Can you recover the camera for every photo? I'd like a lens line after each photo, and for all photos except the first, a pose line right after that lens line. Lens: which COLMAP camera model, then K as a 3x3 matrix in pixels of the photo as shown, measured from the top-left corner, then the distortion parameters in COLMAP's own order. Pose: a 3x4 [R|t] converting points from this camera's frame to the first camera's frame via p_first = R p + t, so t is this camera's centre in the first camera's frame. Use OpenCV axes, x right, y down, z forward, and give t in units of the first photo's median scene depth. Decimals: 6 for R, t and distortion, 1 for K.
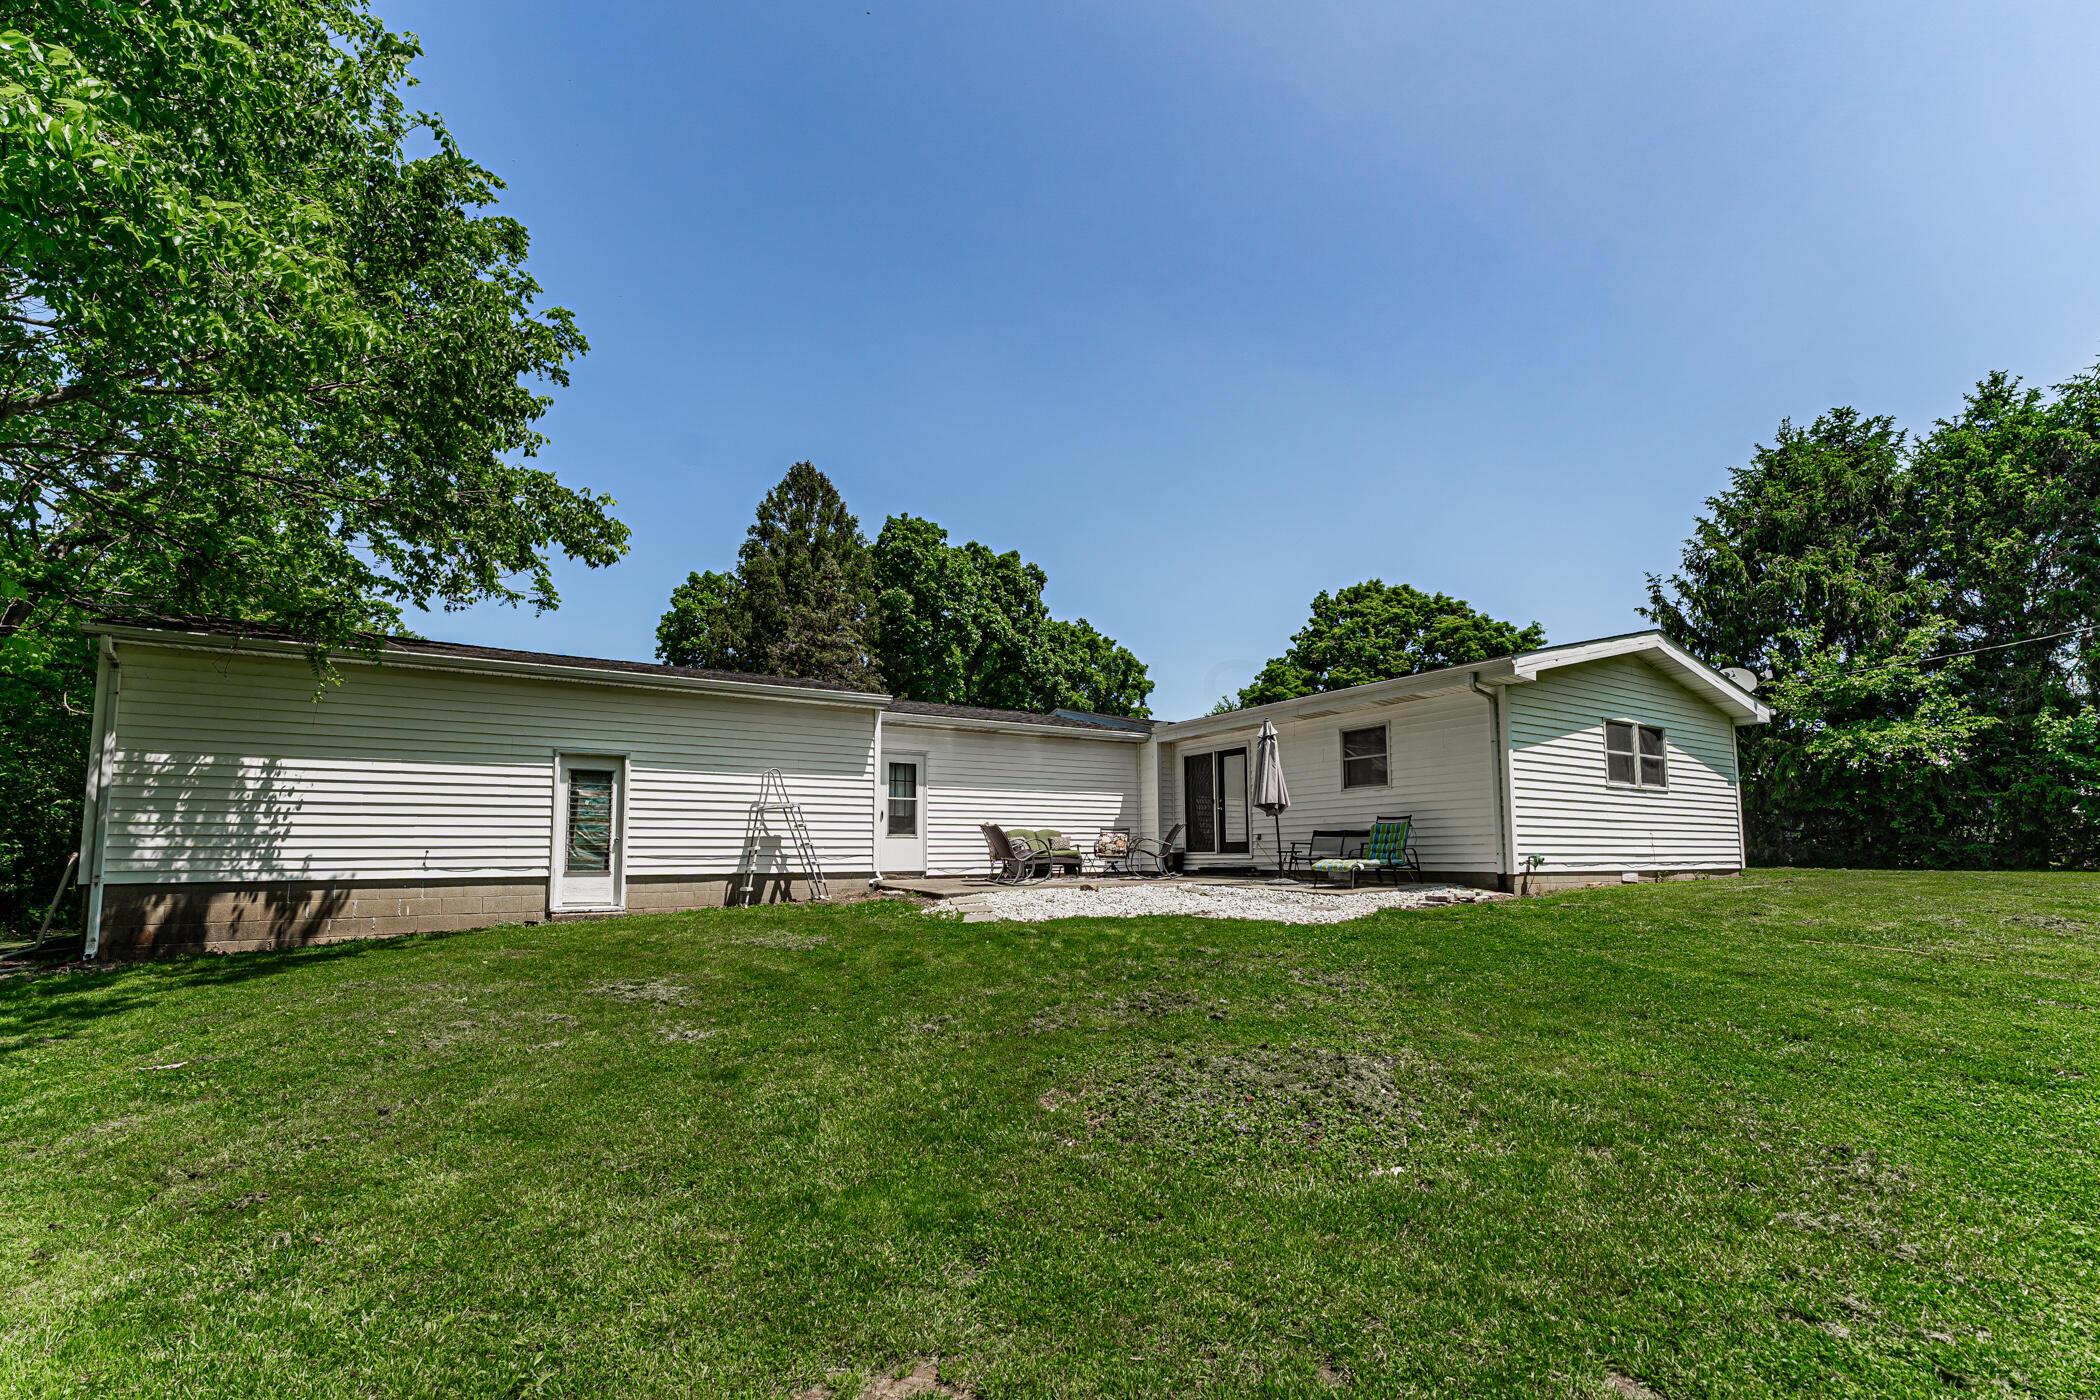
lens RADIAL K [[854.6, 0, 1045.7], [0, 854.6, 791.6], [0, 0, 1]] dist [0.000664, 0.000042]
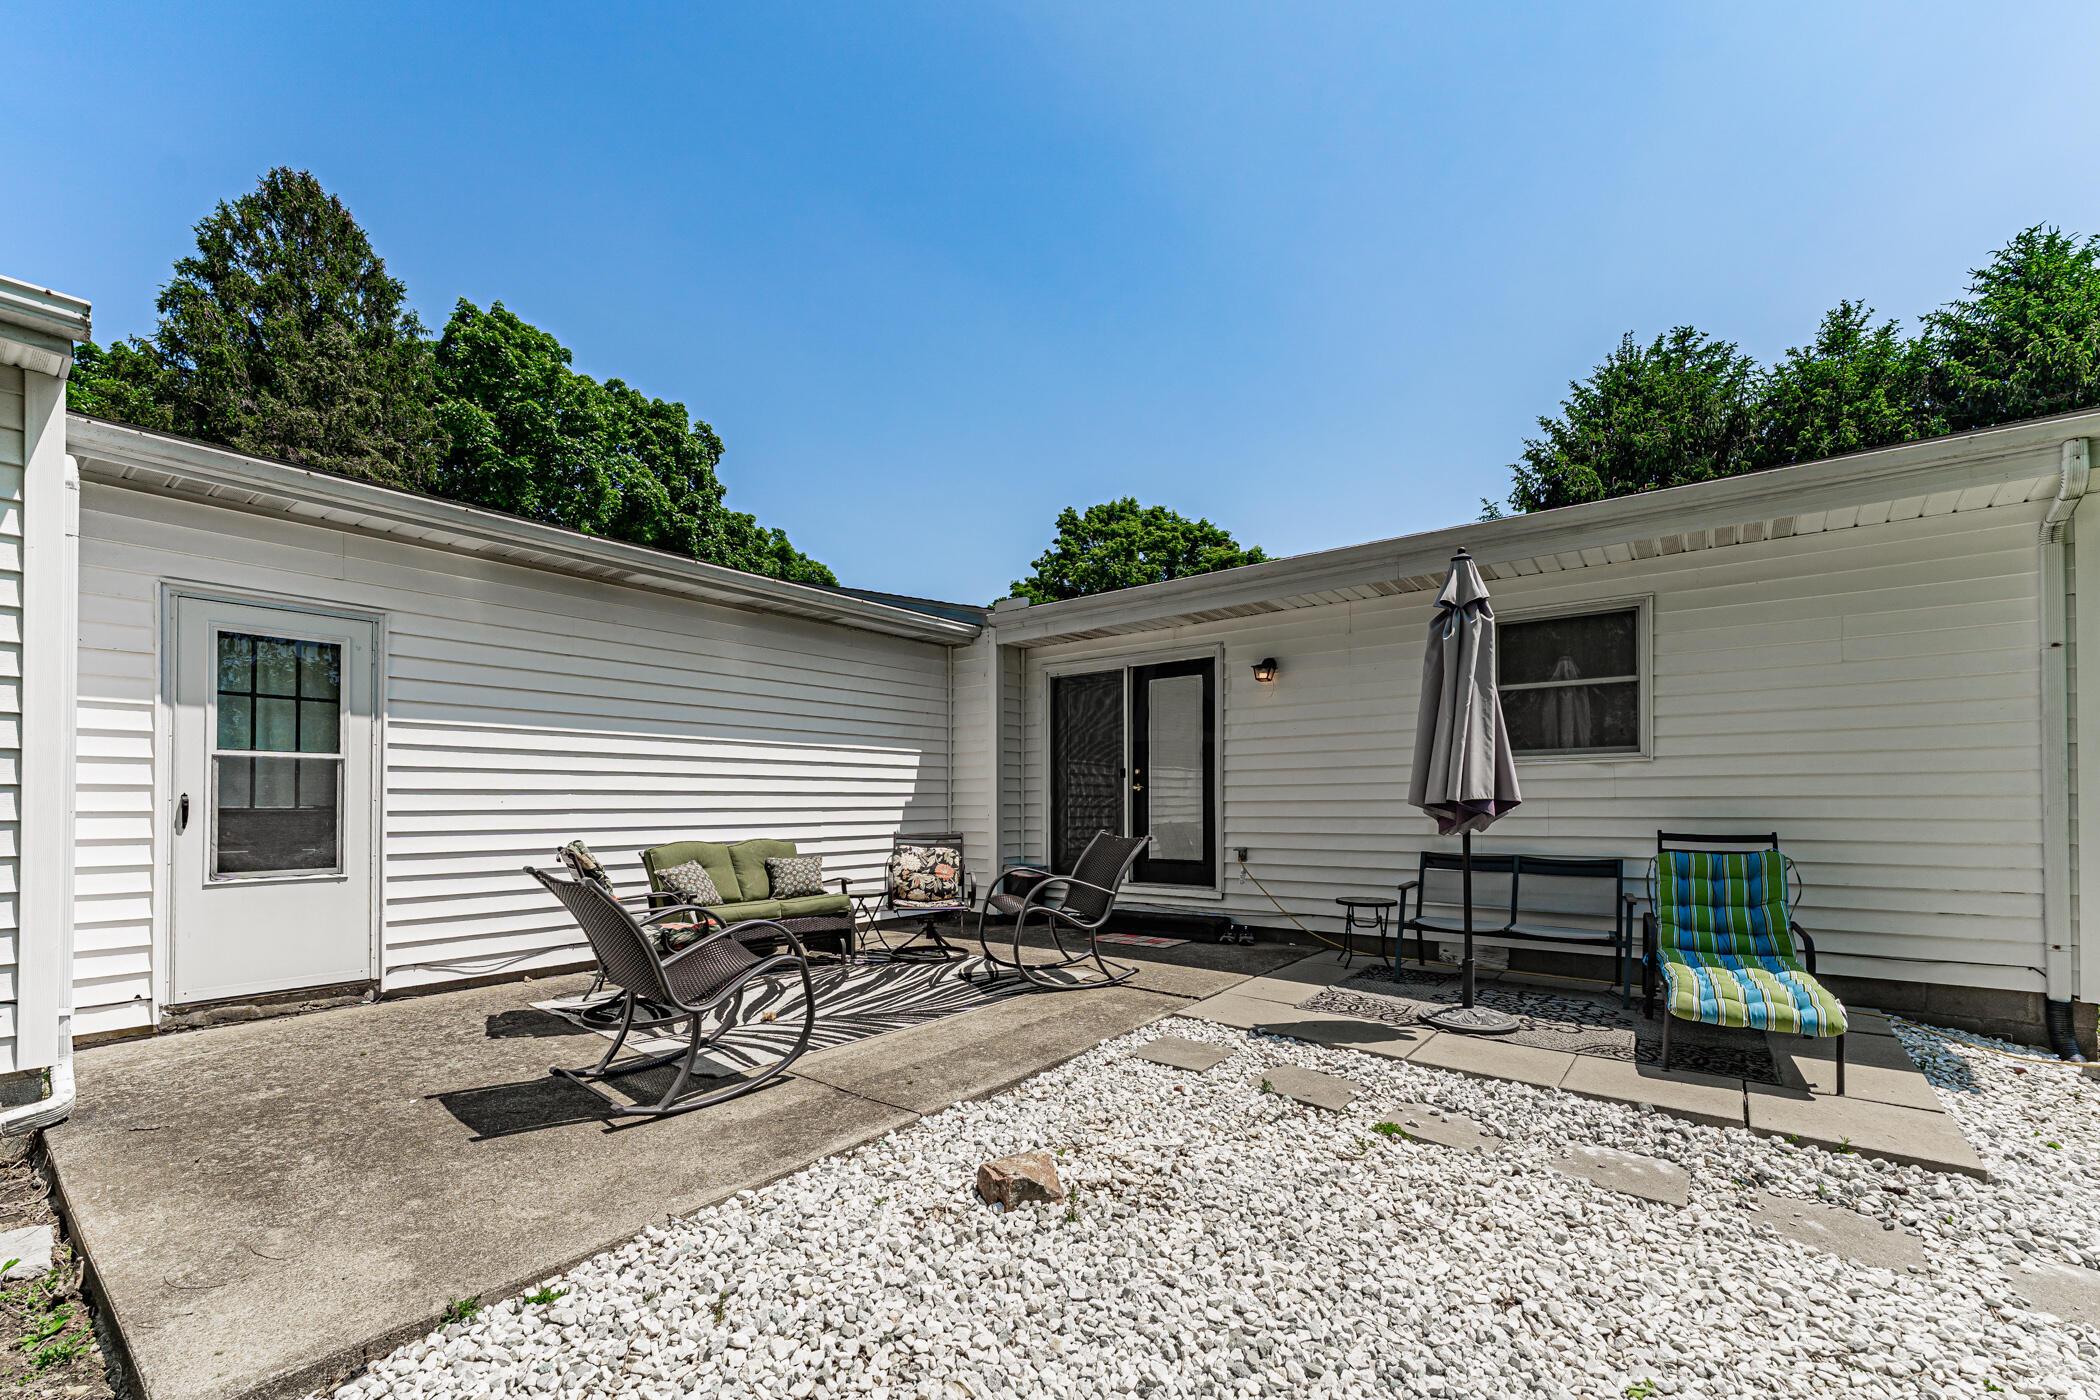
lens RADIAL K [[874.0, 0, 1013.6], [0, 874.0, 798.1], [0, 0, 1]] dist [0.001035, 0.000235]
pose [[0.945193, 0.005799, 0.326460, -0.021112], [-0.027432, 0.997718, 0.061701, -0.002832], [-0.325357, -0.067275, 0.943195, 0.611724]]
